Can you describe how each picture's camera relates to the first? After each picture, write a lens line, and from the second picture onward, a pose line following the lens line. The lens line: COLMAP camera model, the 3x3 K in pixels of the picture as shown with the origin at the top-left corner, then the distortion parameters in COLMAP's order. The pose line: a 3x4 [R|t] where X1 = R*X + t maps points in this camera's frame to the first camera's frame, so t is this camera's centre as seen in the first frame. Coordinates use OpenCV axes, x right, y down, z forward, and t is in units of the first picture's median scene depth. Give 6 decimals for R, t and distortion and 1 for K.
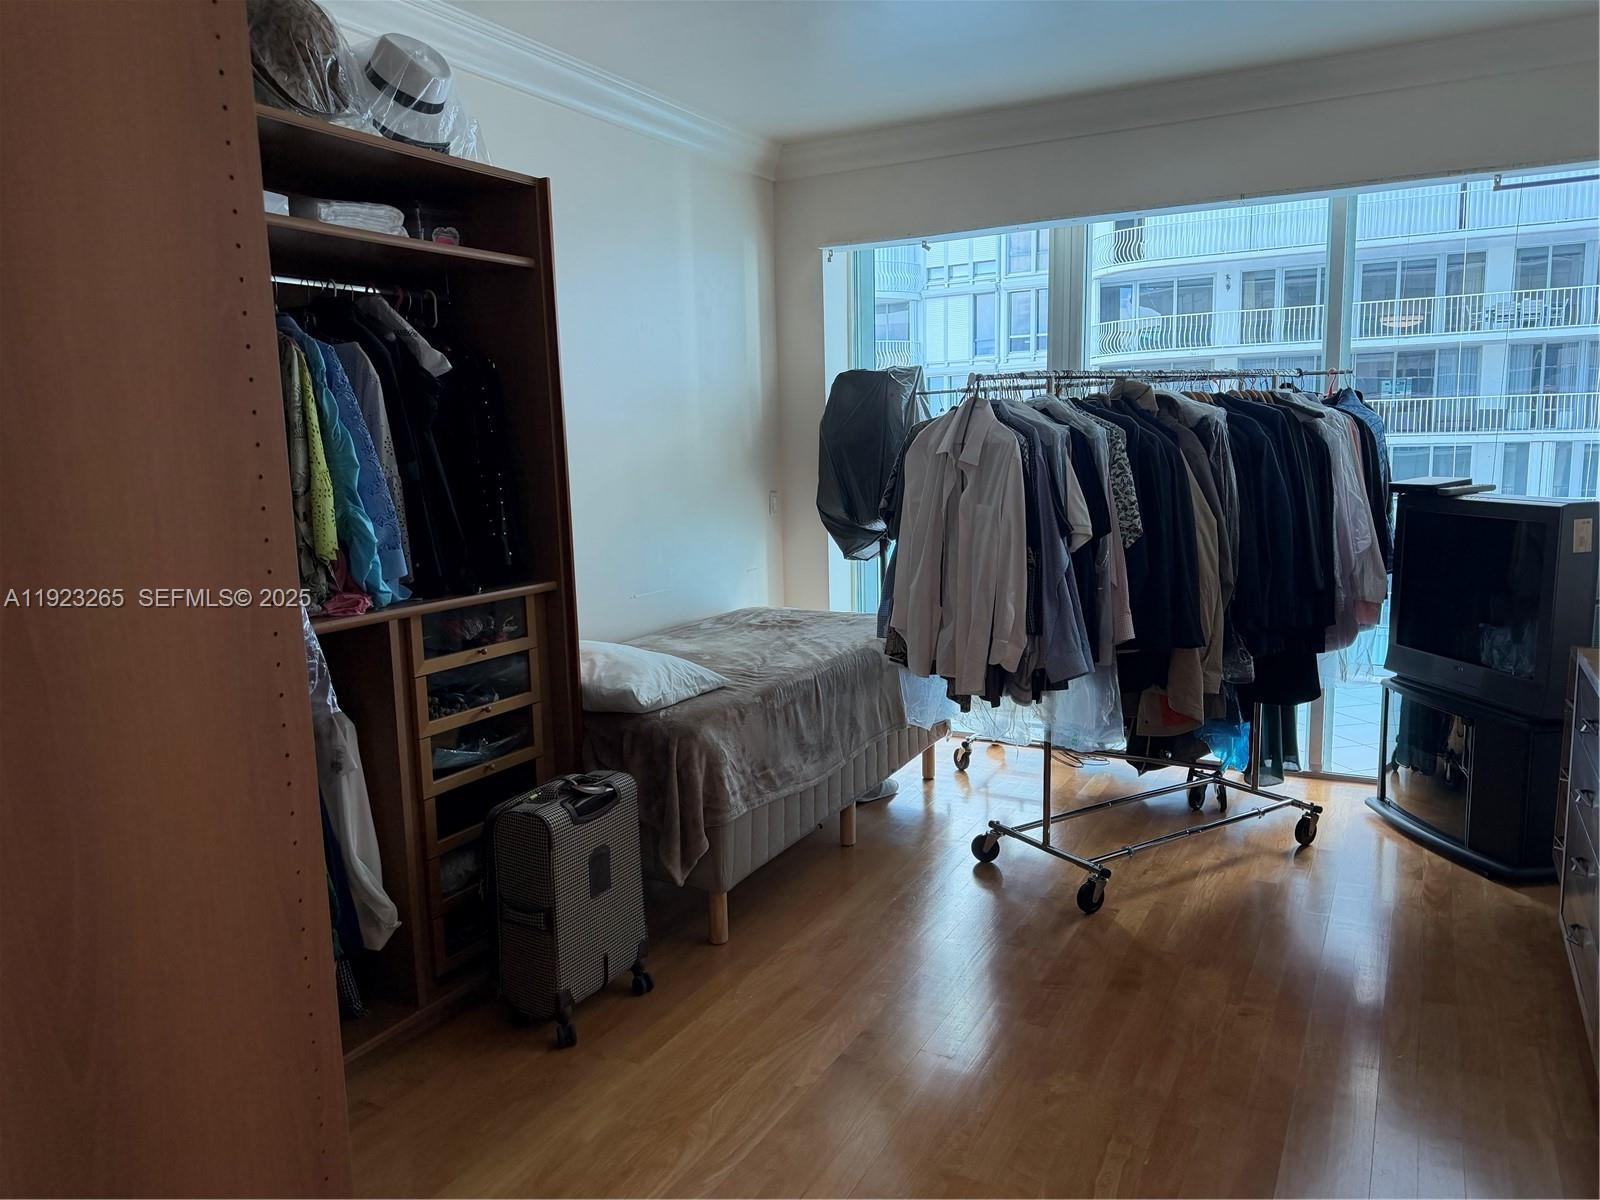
lens RADIAL K [[1110.0, 0, 793.7], [0, 1110.0, 576.9], [0, 0, 1]] dist [0.042069, -0.053372]
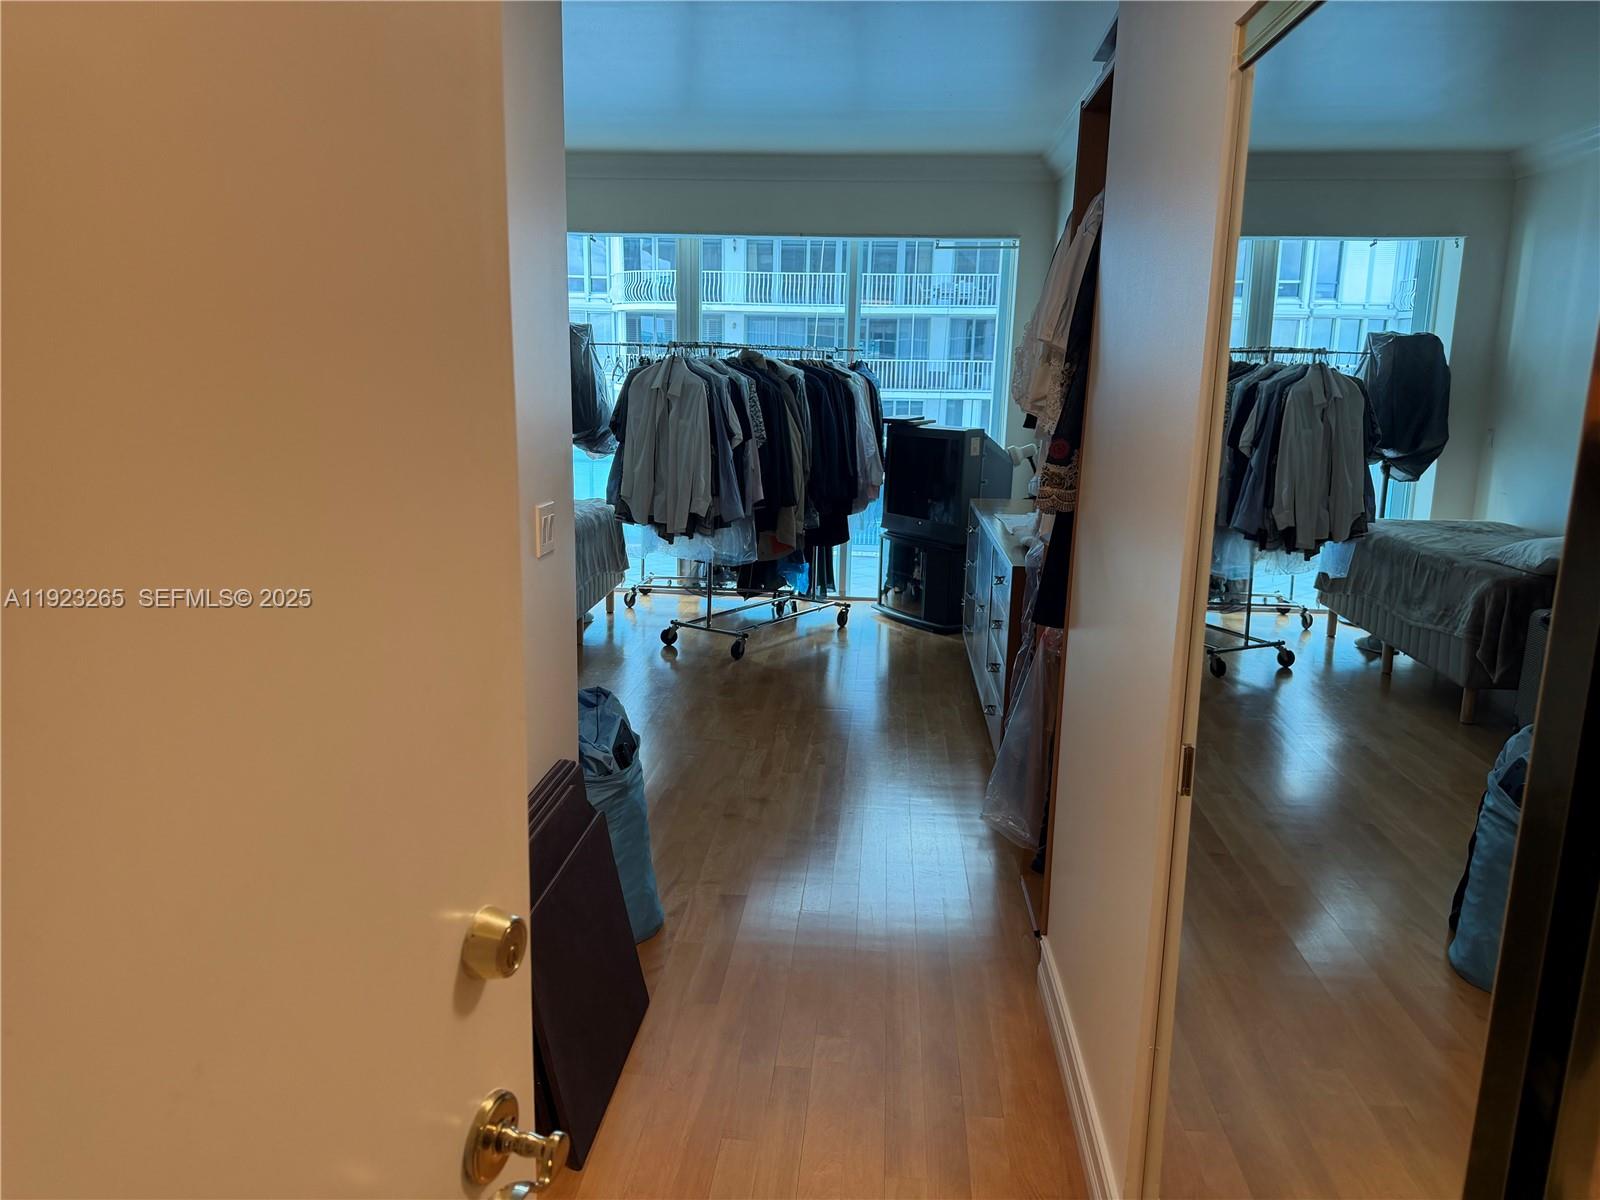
lens RADIAL K [[1110.0, 0, 799.8], [0, 1110.0, 596.5], [0, 0, 1]] dist [0.042069, -0.053372]
pose [[0.907194, -0.039655, 0.418840, -0.328429], [0.010627, 0.997390, 0.071415, 0.070775], [-0.420579, -0.060337, 0.905247, -0.538426]]
